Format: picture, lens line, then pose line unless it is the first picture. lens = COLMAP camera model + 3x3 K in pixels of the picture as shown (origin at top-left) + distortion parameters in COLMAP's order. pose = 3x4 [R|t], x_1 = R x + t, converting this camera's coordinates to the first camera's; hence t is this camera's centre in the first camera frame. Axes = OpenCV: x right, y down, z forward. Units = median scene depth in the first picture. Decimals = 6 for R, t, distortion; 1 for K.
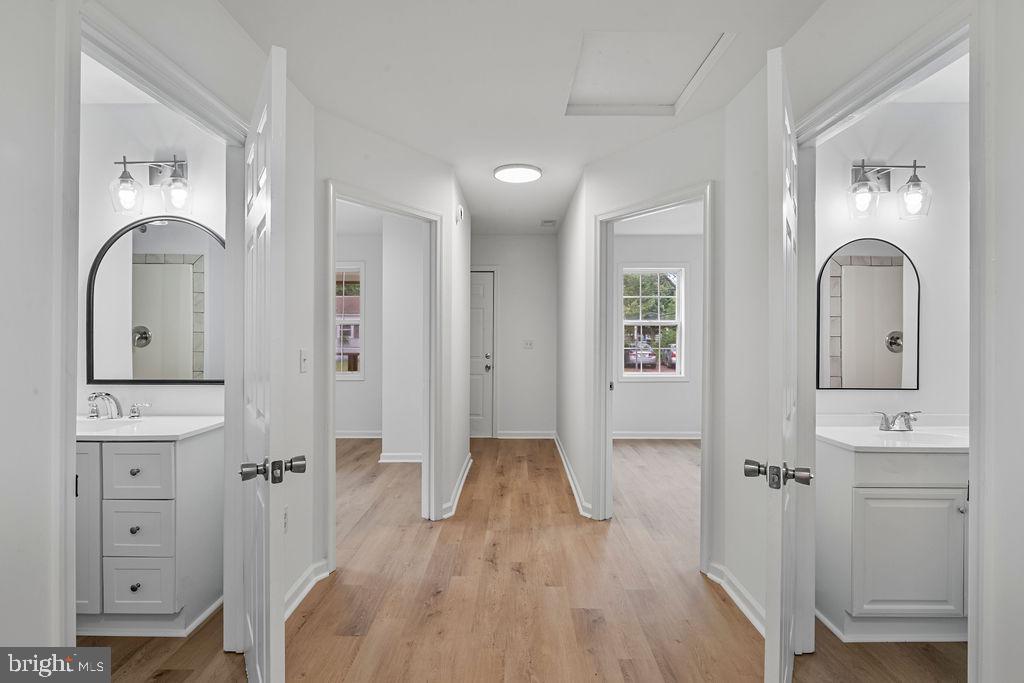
lens RADIAL K [[501.8, 0, 512.2], [0, 501.8, 339.2], [0, 0, 1]] dist [0.000662, -0.001031]
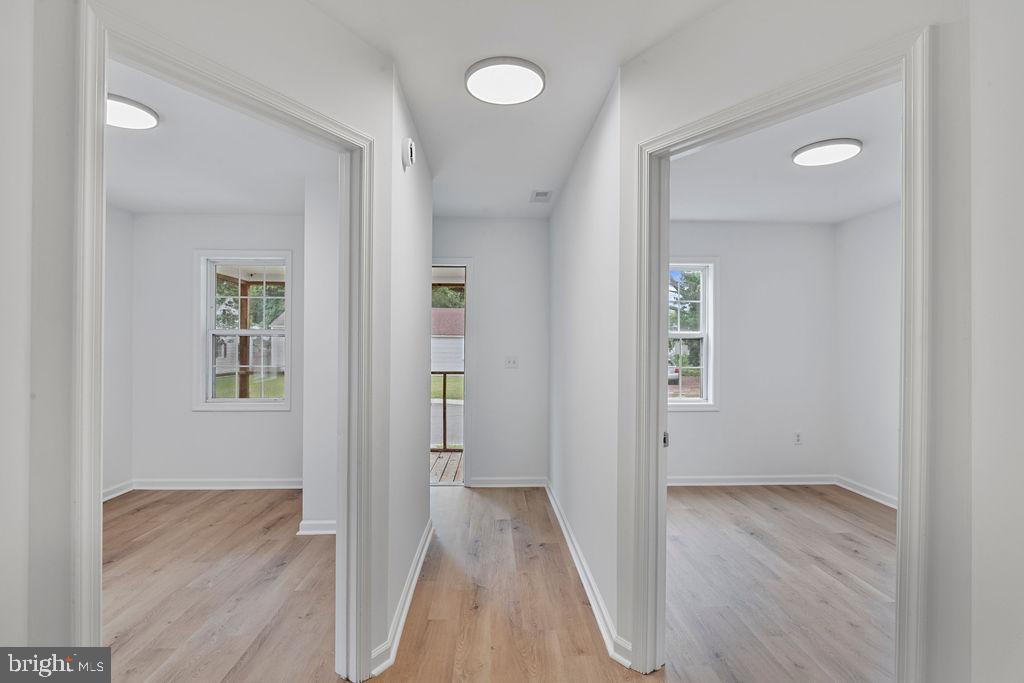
lens RADIAL K [[501.8, 0, 512.1], [0, 501.8, 344.9], [0, 0, 1]] dist [0.000662, -0.001031]
pose [[0.998650, 0.003287, 0.051830, -0.010612], [-0.002475, 0.999873, -0.015712, -0.006813], [-0.051875, 0.015562, 0.998532, 0.411052]]
